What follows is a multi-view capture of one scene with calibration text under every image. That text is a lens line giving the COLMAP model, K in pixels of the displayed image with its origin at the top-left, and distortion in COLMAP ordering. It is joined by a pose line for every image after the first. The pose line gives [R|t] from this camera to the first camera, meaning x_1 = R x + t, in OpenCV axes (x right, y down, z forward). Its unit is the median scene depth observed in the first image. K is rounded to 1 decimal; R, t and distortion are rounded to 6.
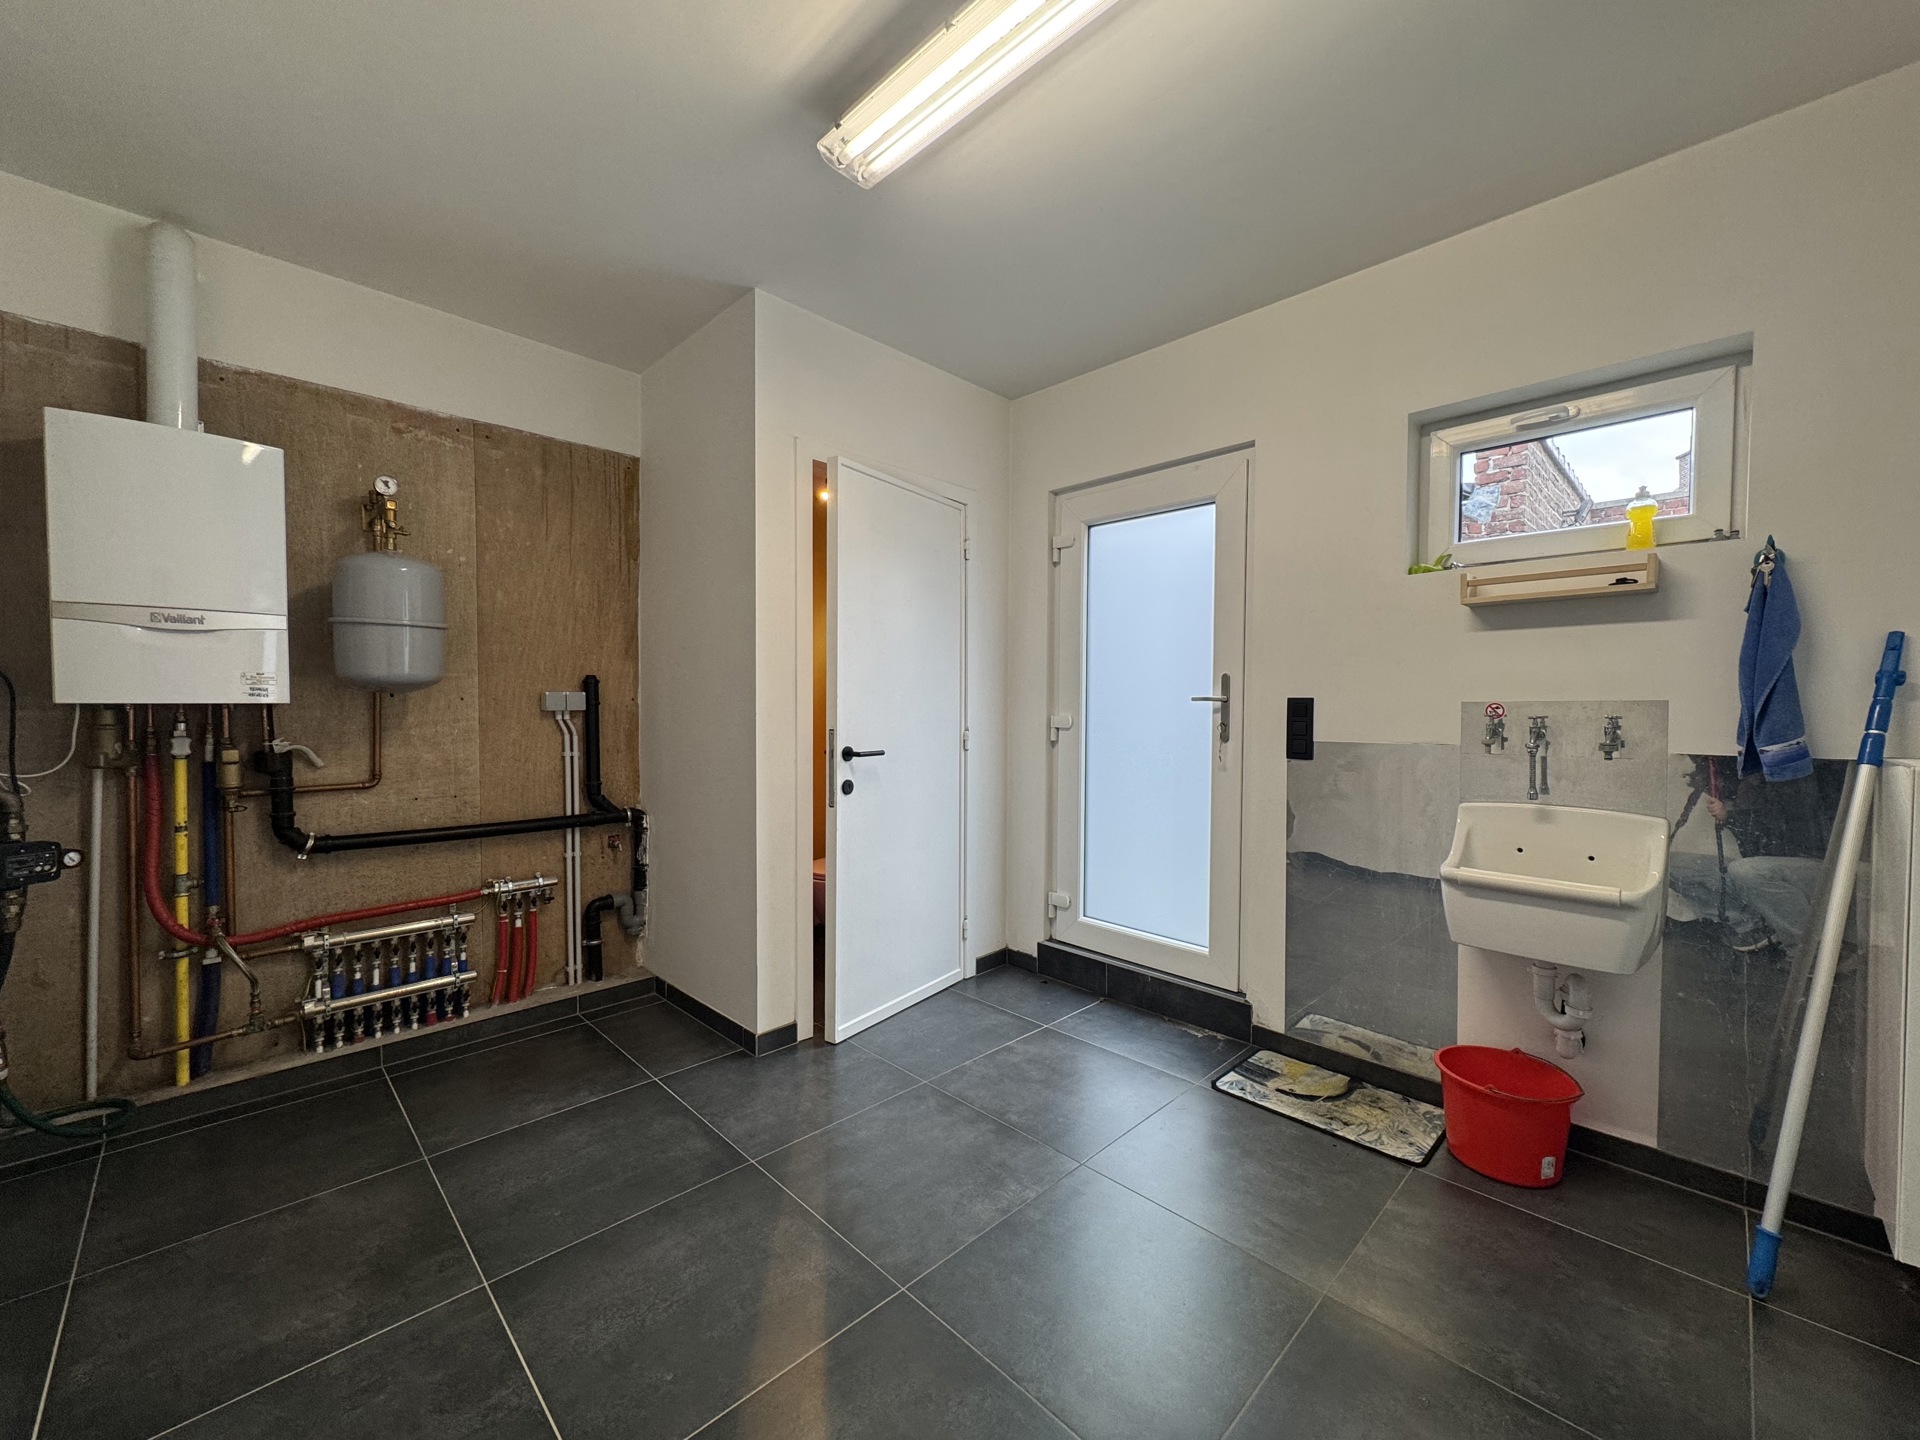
lens RADIAL K [[760.8, 0, 960.1], [0, 760.8, 725.7], [0, 0, 1]] dist [-0.001728, 0.000479]
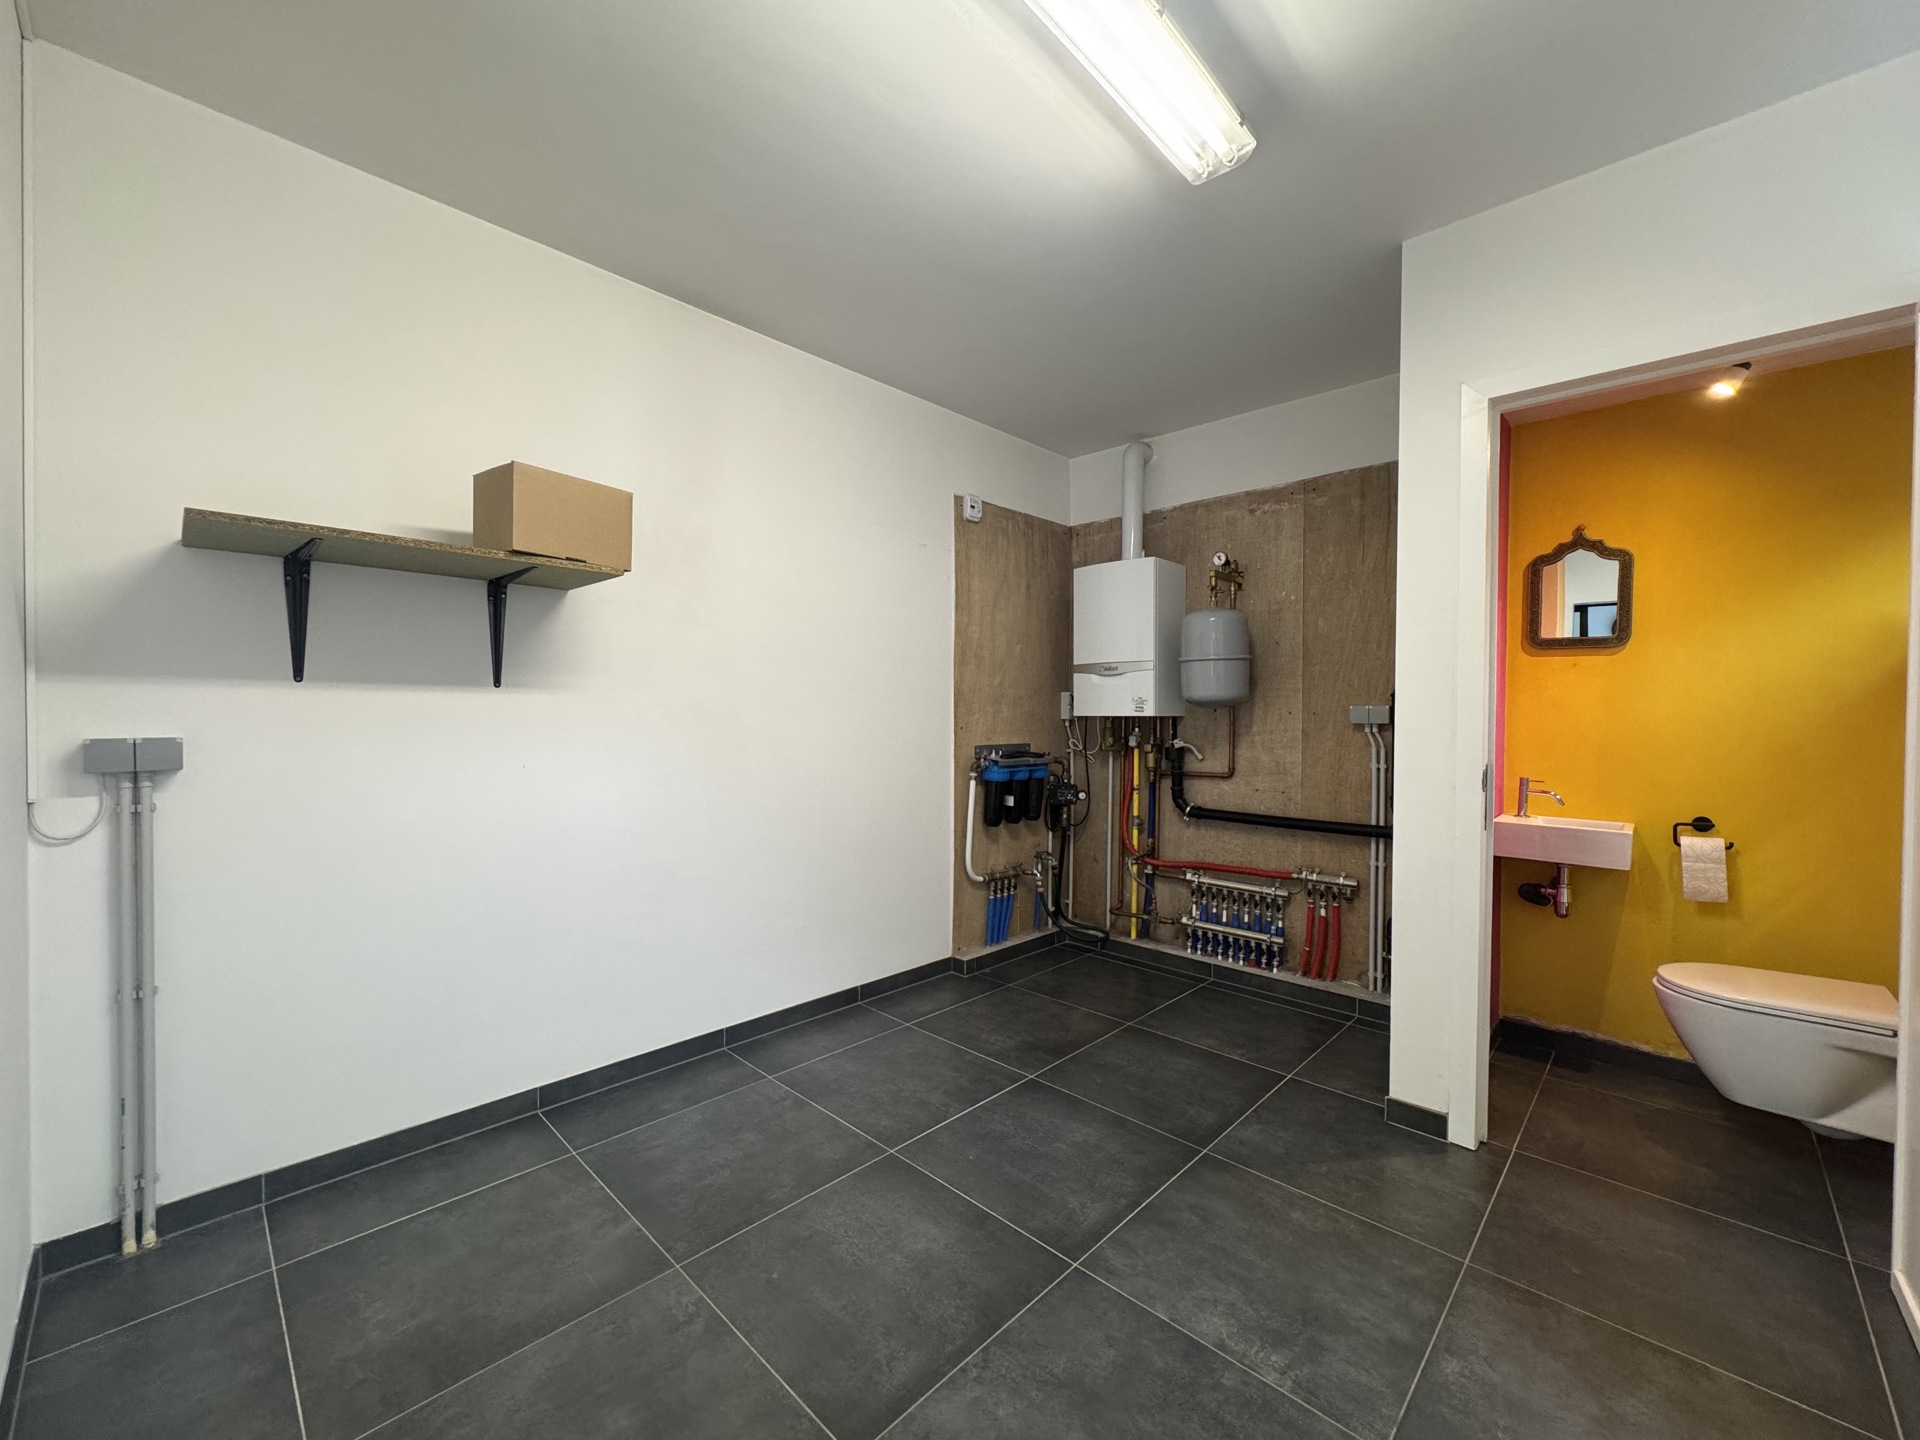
lens RADIAL K [[760.8, 0, 960.1], [0, 760.8, 725.7], [0, 0, 1]] dist [-0.001728, 0.000479]
pose [[0.028665, 0.011767, -0.999520, 0.598277], [-0.033110, 0.999393, 0.010816, -0.011600], [0.999041, 0.032784, 0.029037, 0.481830]]
